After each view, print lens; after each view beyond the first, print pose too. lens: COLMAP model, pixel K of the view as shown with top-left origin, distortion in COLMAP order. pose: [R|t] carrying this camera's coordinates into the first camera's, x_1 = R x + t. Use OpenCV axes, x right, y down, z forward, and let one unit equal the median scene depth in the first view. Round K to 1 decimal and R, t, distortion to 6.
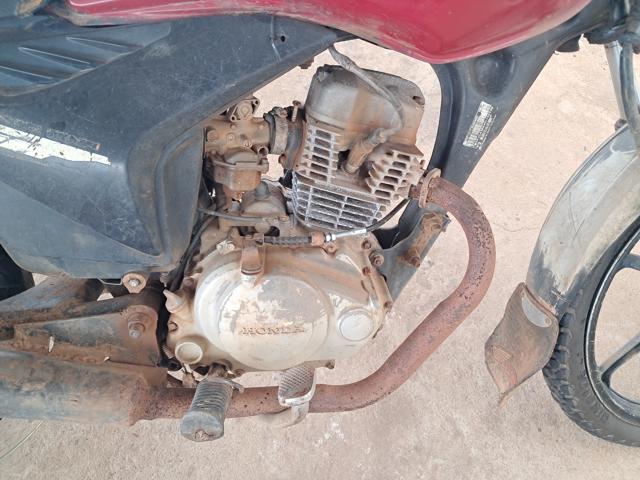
lens RADIAL K [[507.7, 0, 320.0], [0, 507.7, 240.0], [0, 0, 1]] dist [-0.012579, 0.001657]
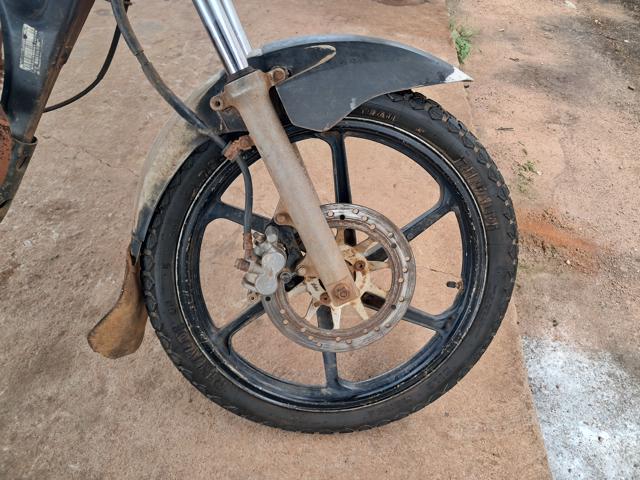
lens RADIAL K [[507.7, 0, 320.0], [0, 507.7, 240.0], [0, 0, 1]] dist [-0.012579, 0.001657]
pose [[0.992183, 0.099364, -0.075498, 0.767001], [-0.106406, 0.989696, -0.095812, 0.149383], [0.065200, 0.103096, 0.992532, 0.035750]]
